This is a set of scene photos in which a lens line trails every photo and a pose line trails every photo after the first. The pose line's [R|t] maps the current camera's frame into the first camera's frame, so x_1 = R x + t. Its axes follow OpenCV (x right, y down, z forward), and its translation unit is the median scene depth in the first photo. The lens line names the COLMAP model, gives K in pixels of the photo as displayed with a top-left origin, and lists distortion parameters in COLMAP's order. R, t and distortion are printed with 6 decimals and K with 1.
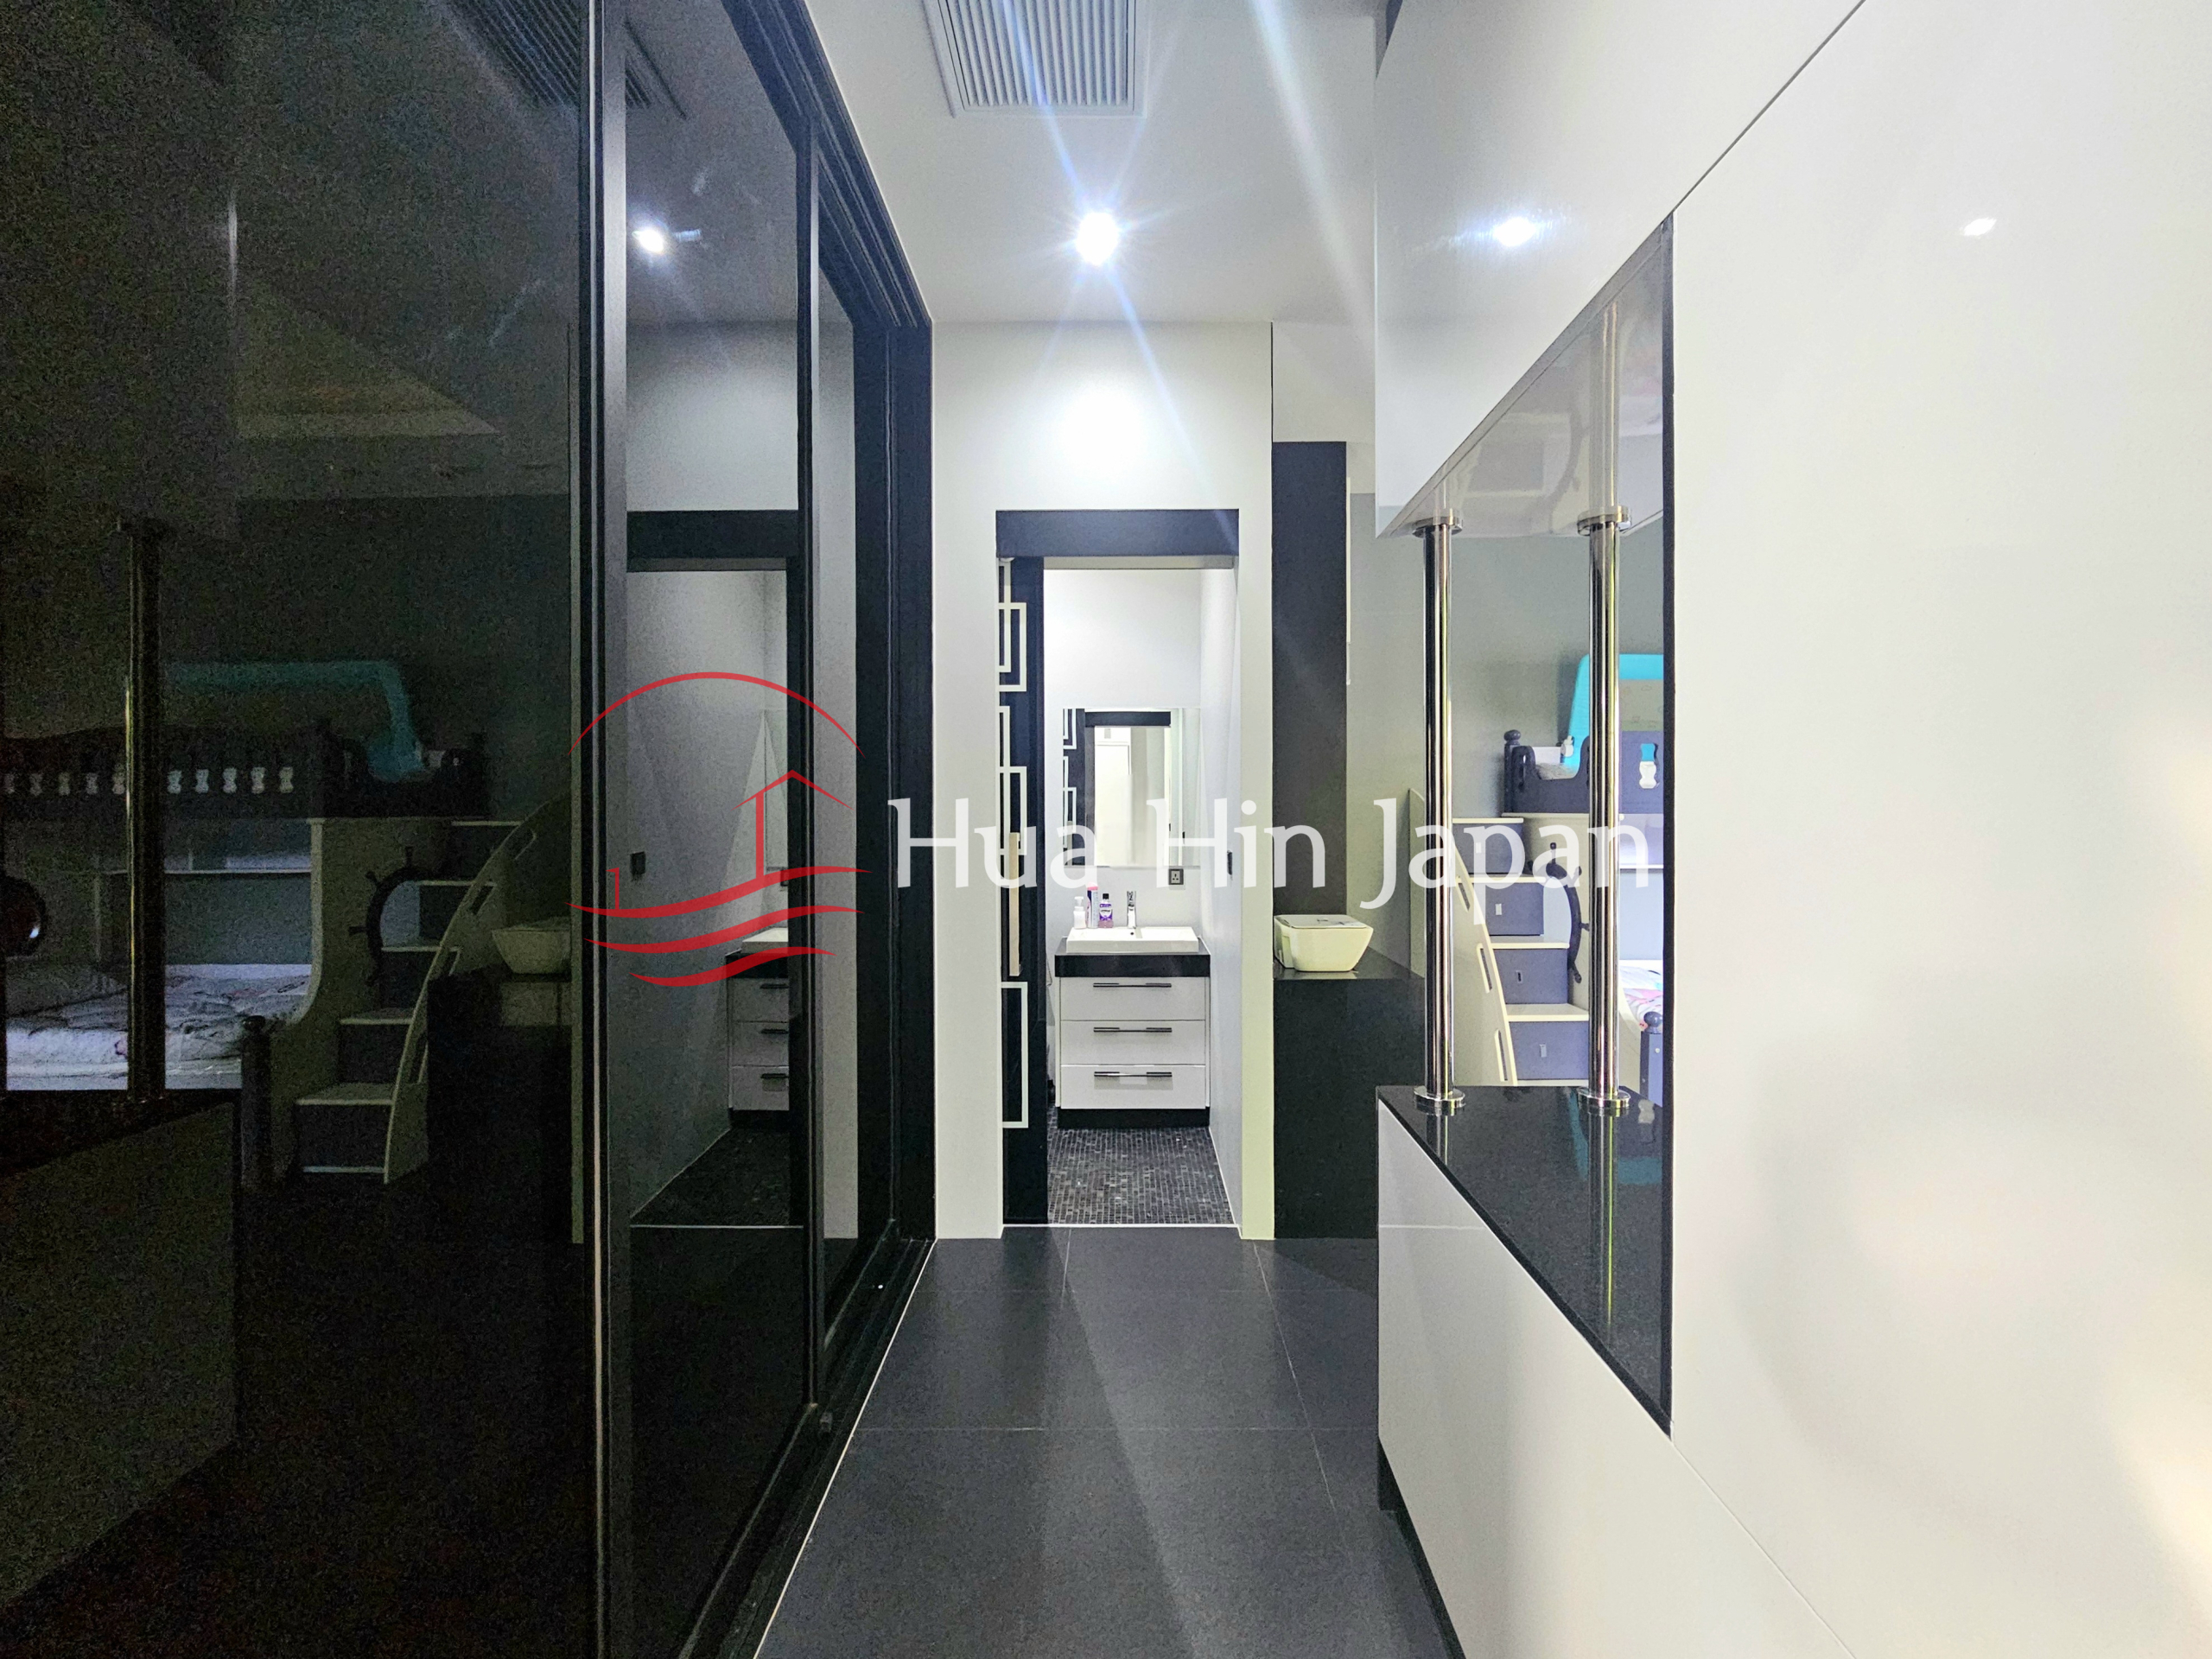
lens RADIAL K [[923.2, 0, 1111.2], [0, 923.2, 835.4], [0, 0, 1]] dist [-0.001373, 0.000075]
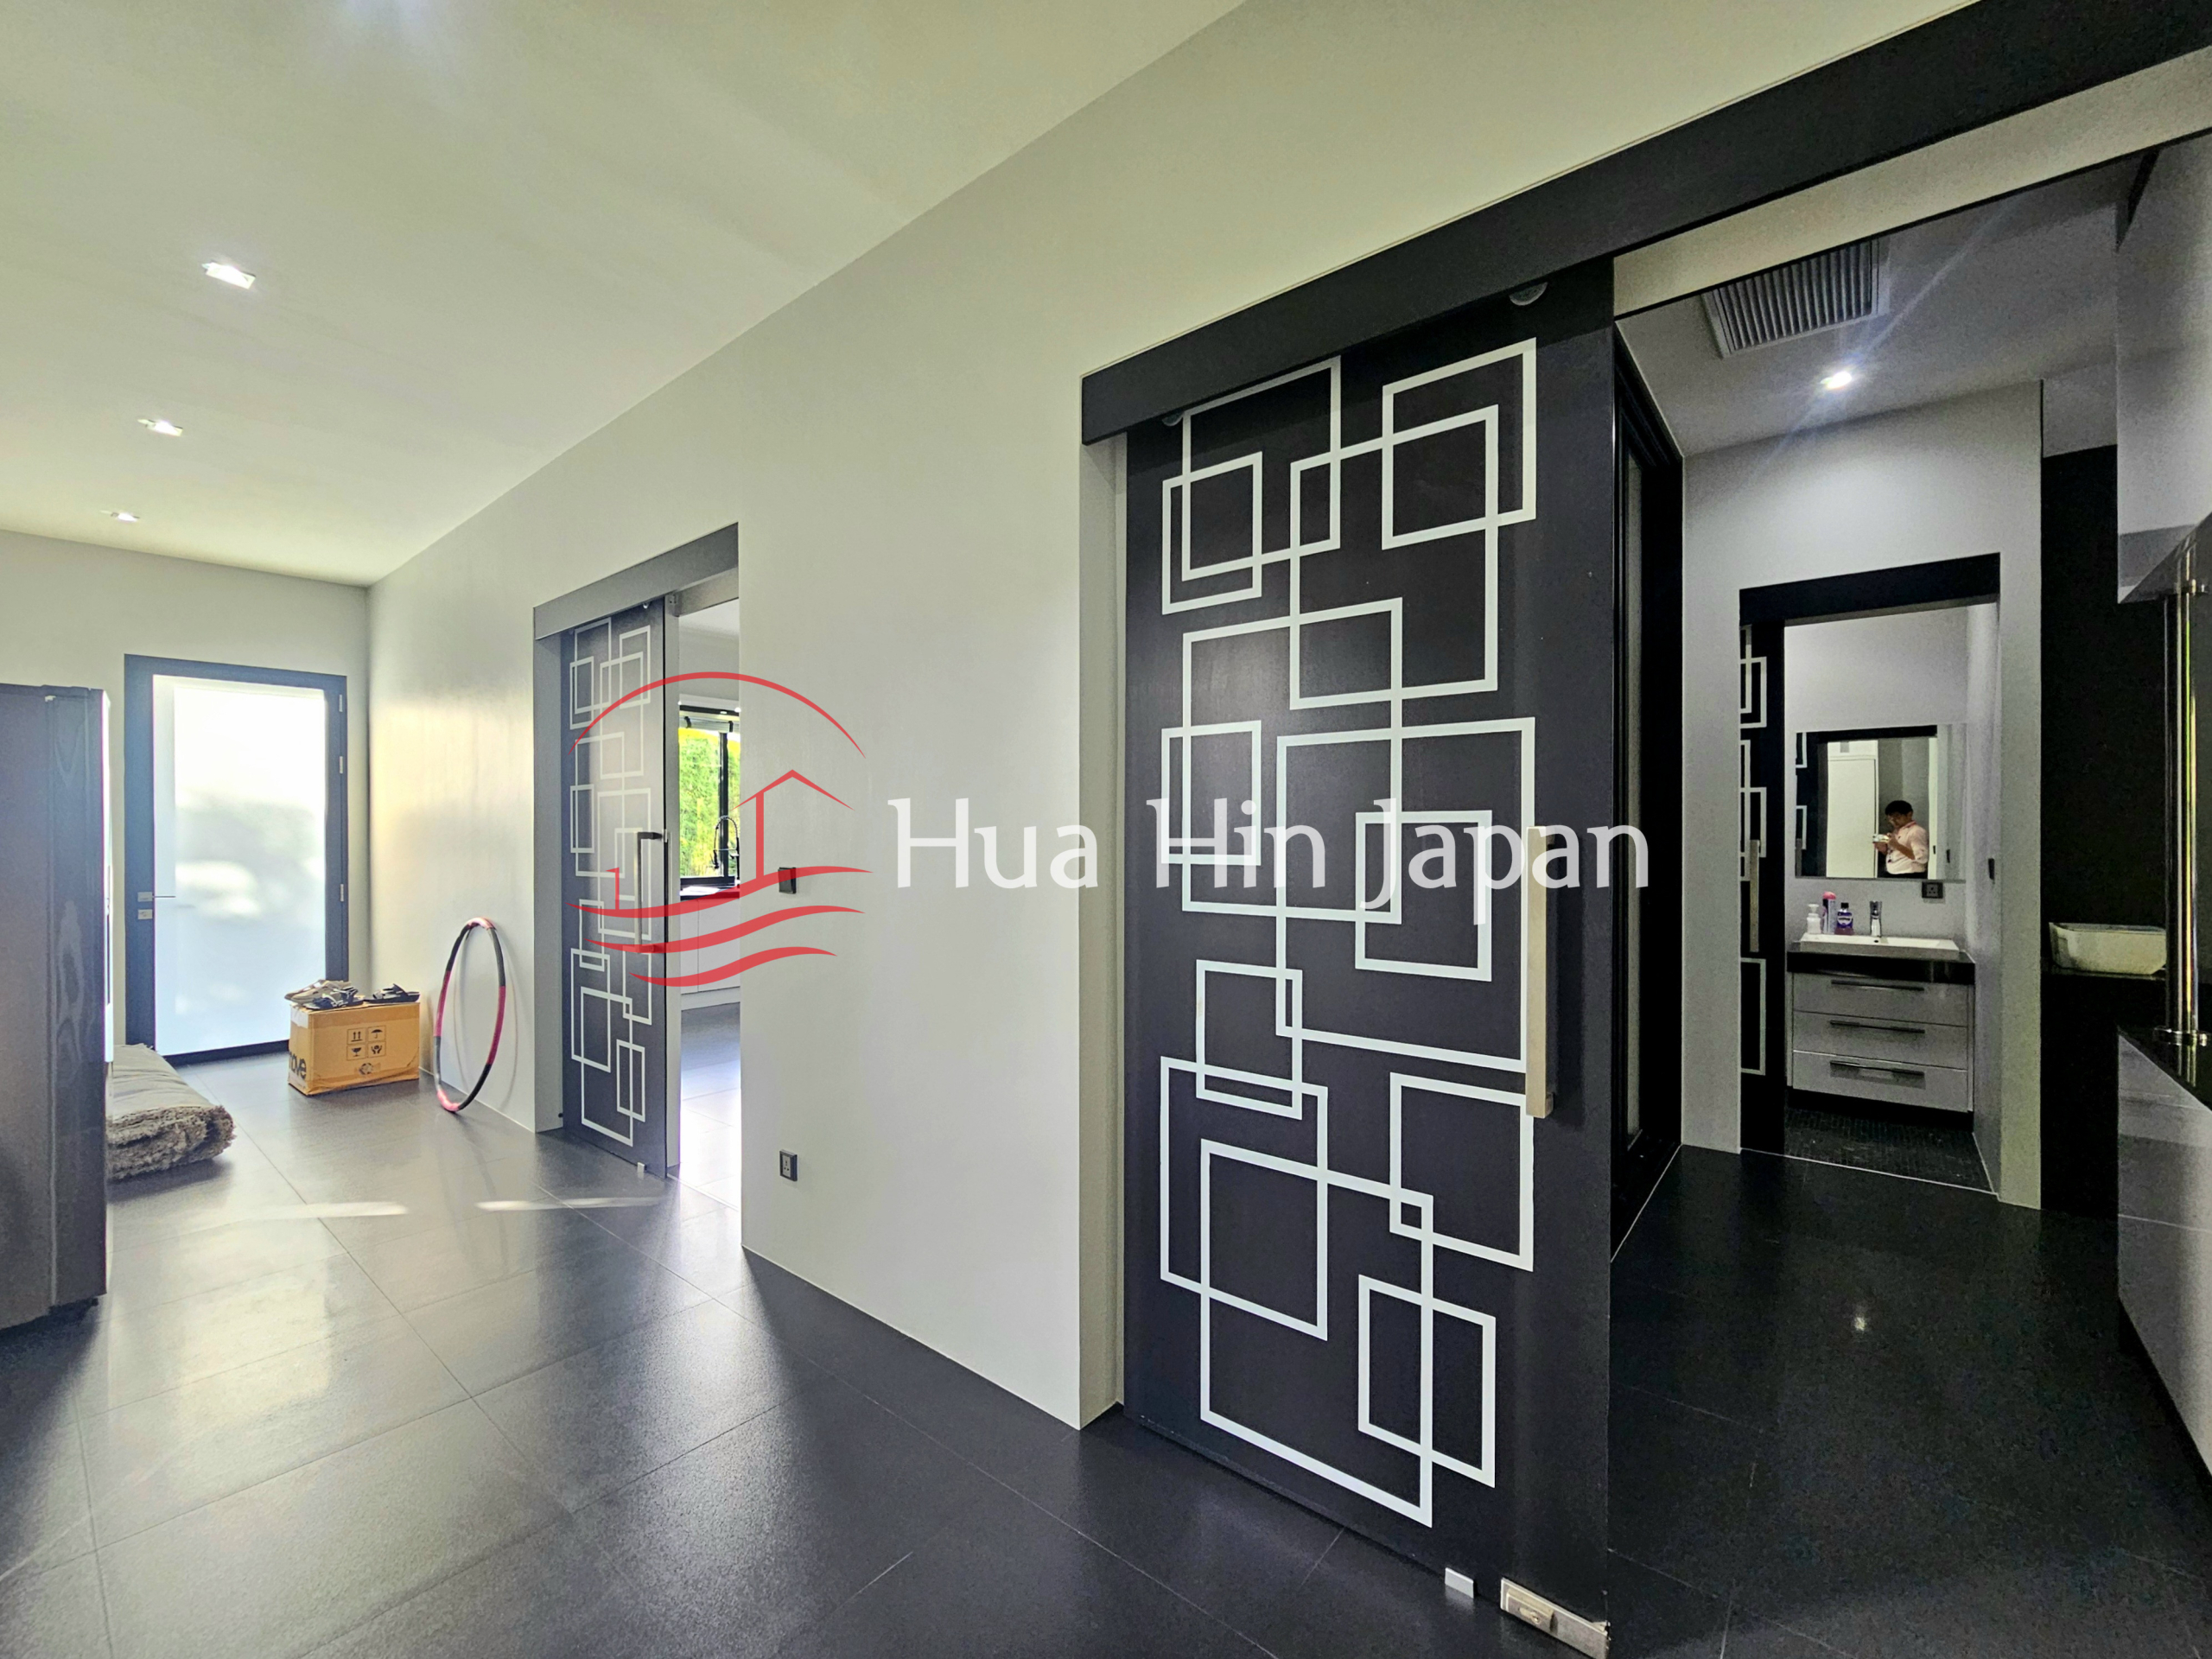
lens RADIAL K [[923.2, 0, 1111.2], [0, 923.2, 835.4], [0, 0, 1]] dist [-0.001373, 0.000075]
pose [[0.782186, 0.003488, -0.623036, -0.006830], [-0.023196, 0.999454, -0.023525, 0.041445], [0.622613, 0.032853, 0.781840, -0.529185]]
